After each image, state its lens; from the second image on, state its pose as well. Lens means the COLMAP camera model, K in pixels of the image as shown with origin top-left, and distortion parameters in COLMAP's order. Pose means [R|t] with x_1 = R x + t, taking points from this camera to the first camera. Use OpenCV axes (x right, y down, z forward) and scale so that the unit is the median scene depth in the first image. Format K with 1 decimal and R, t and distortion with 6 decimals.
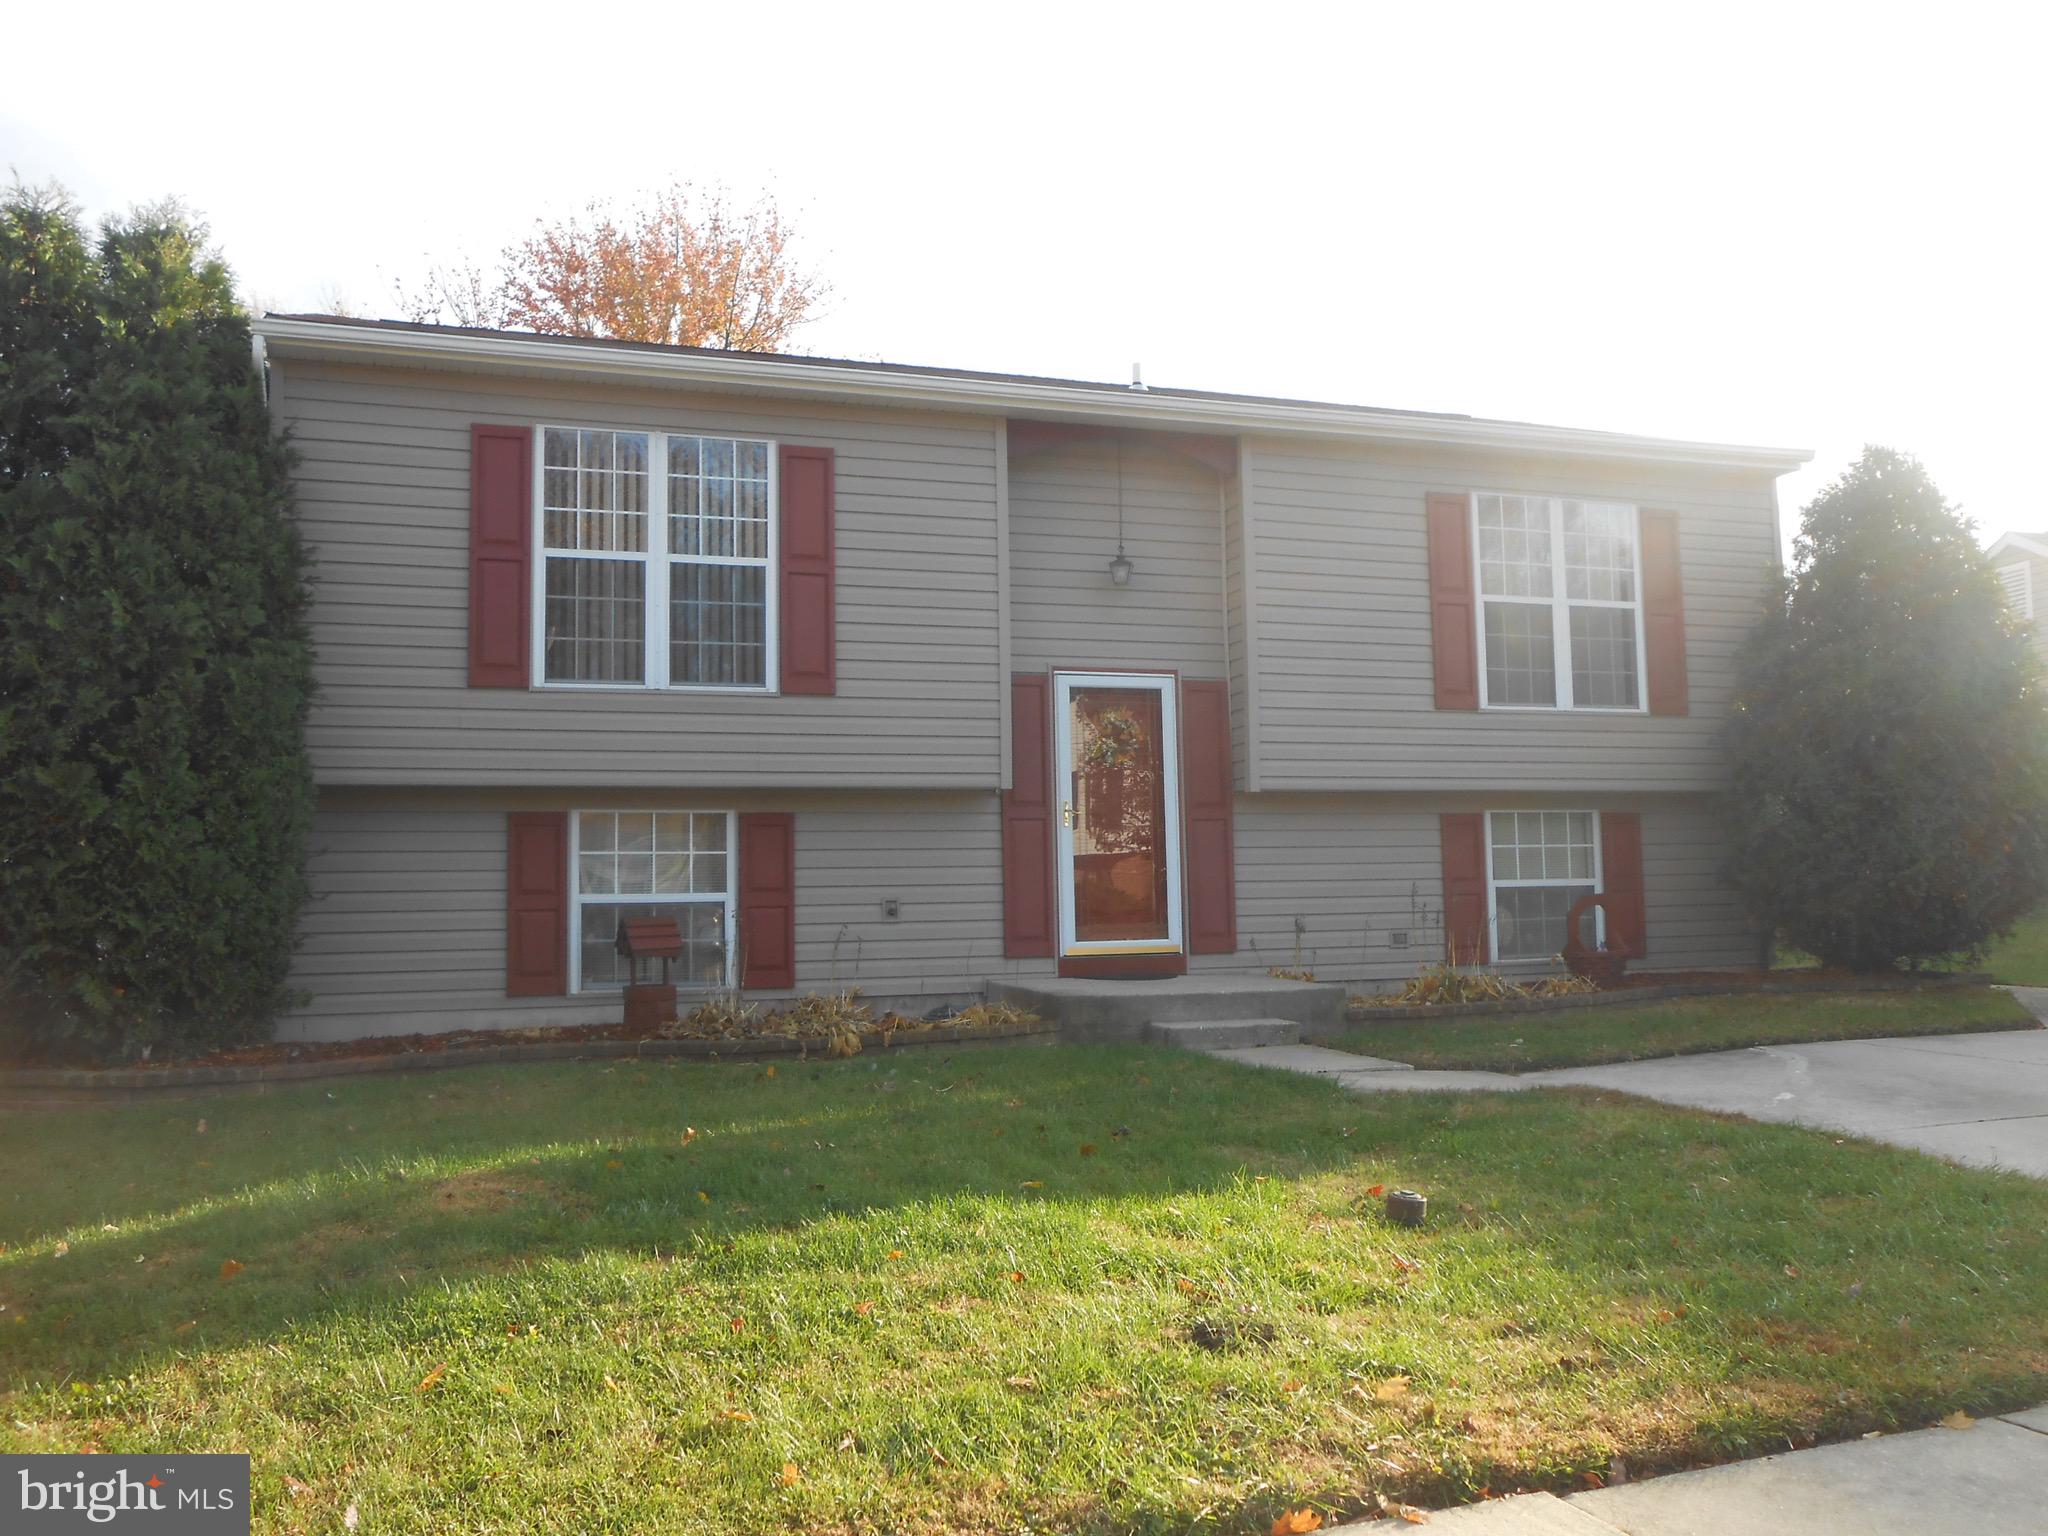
lens RADIAL K [[1866.3, 0, 1024.3], [0, 1866.3, 691.6], [0, 0, 1]] dist [-0.004403, 0.001893]
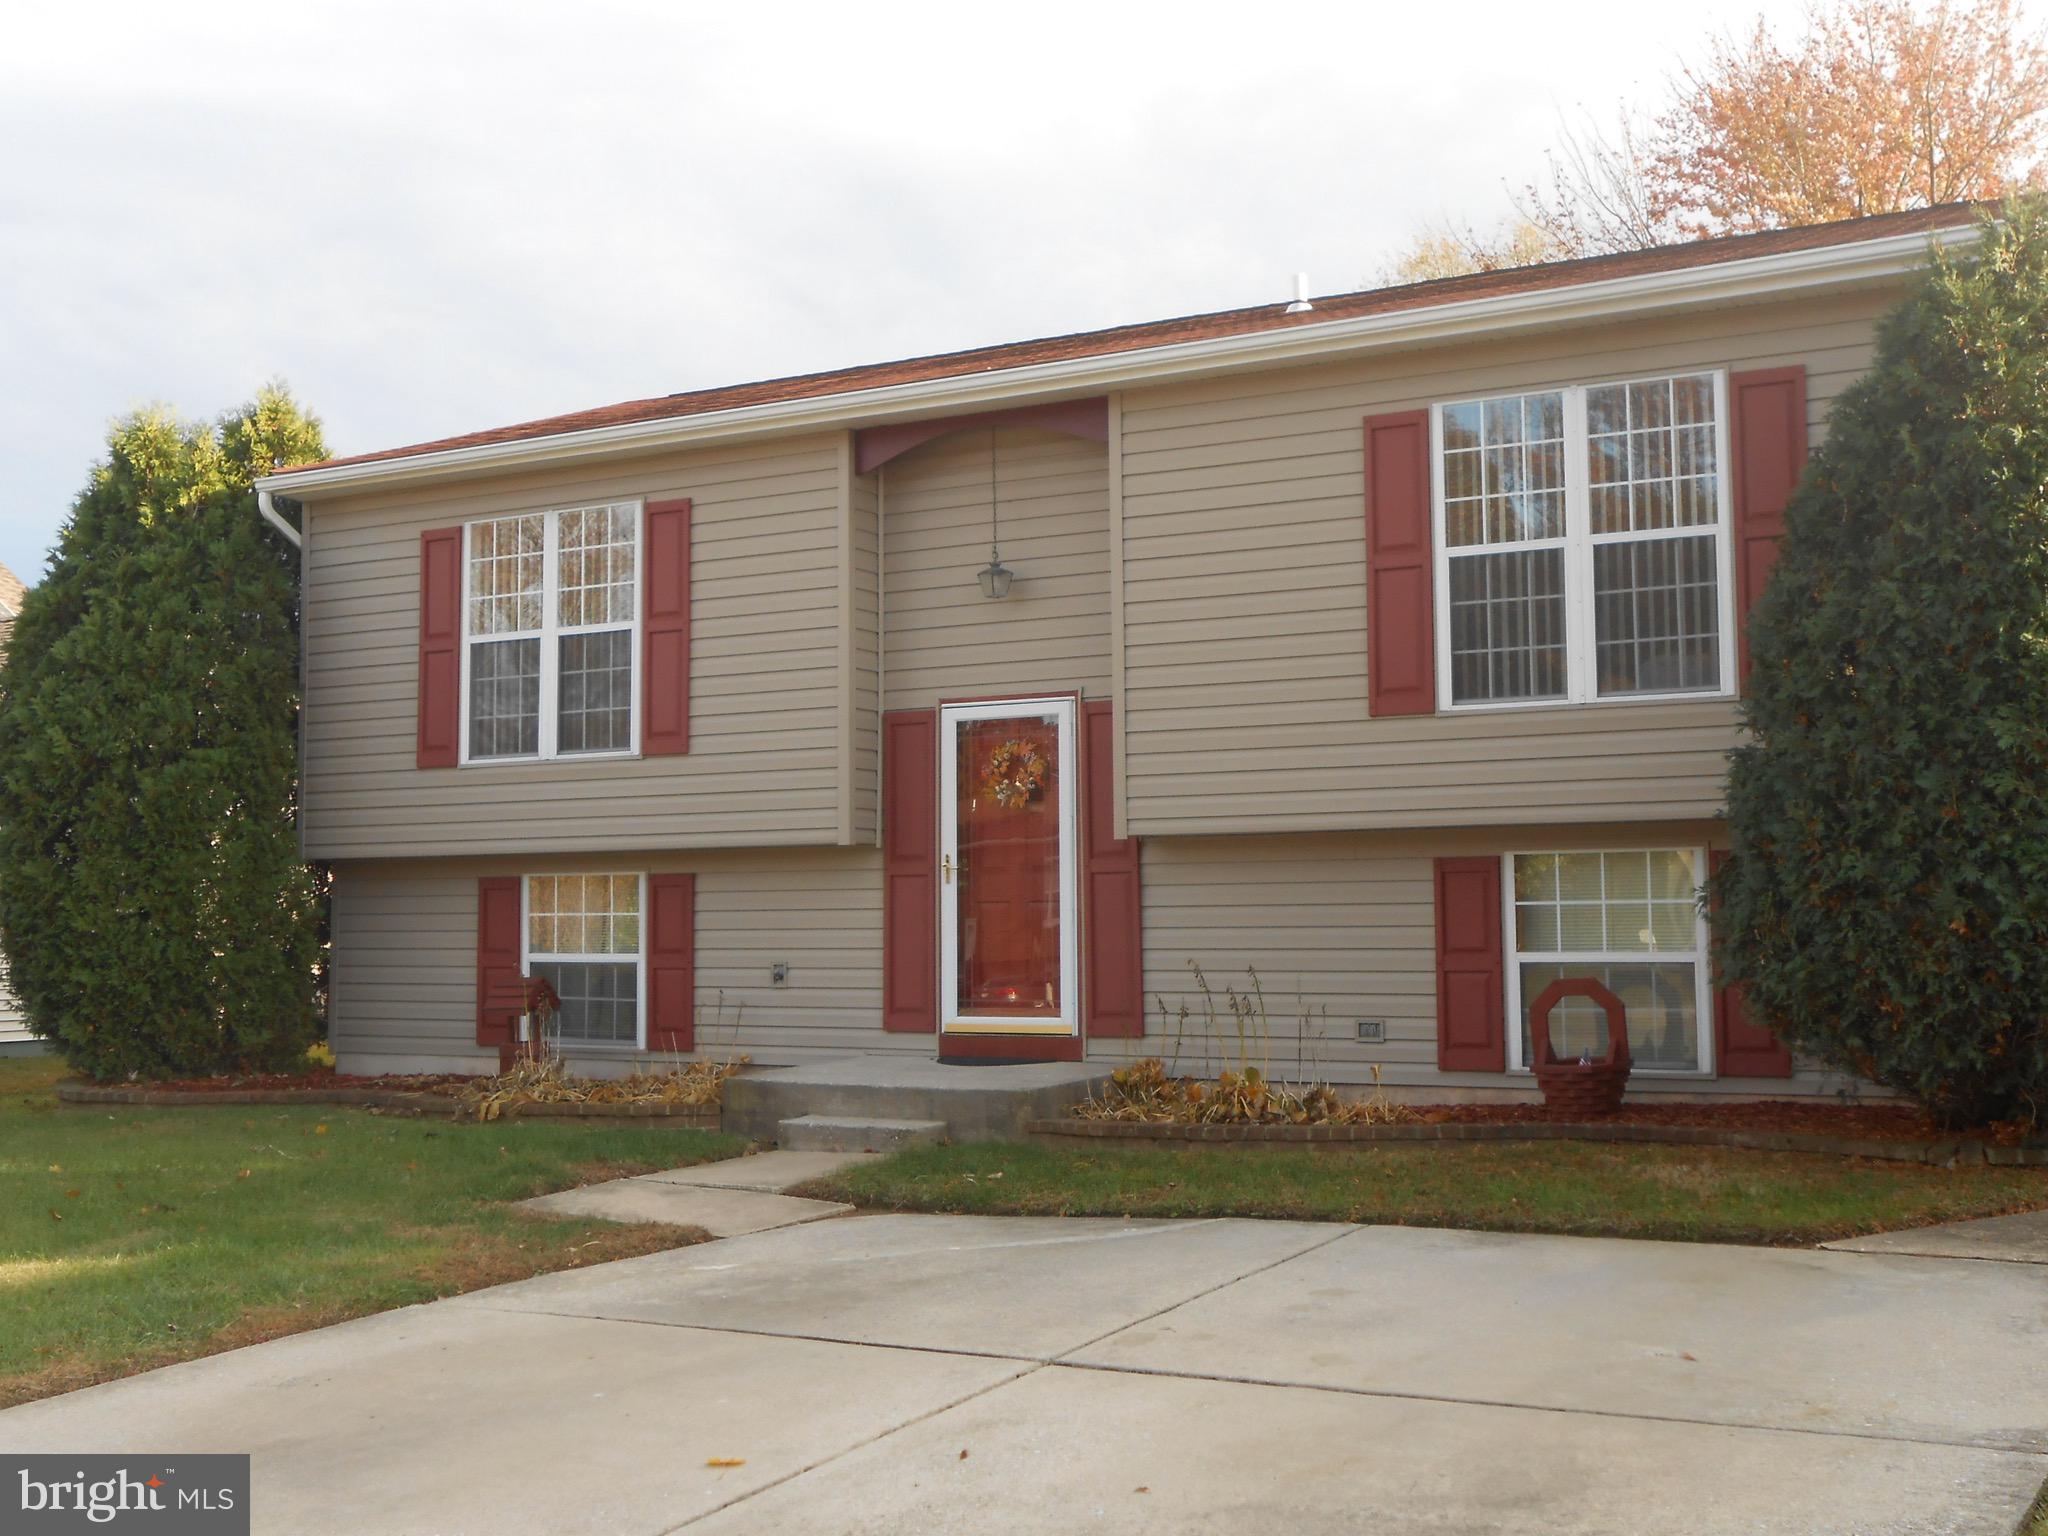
lens RADIAL K [[2314.0, 0, 1028.2], [0, 2314.0, 768.2], [0, 0, 1]] dist [0.004899, 0.072945]
pose [[0.638495, -0.046821, -0.768201, 0.903637], [0.071930, 0.997409, -0.001006, 0.022750], [0.766257, -0.054614, 0.640209, 0.348651]]
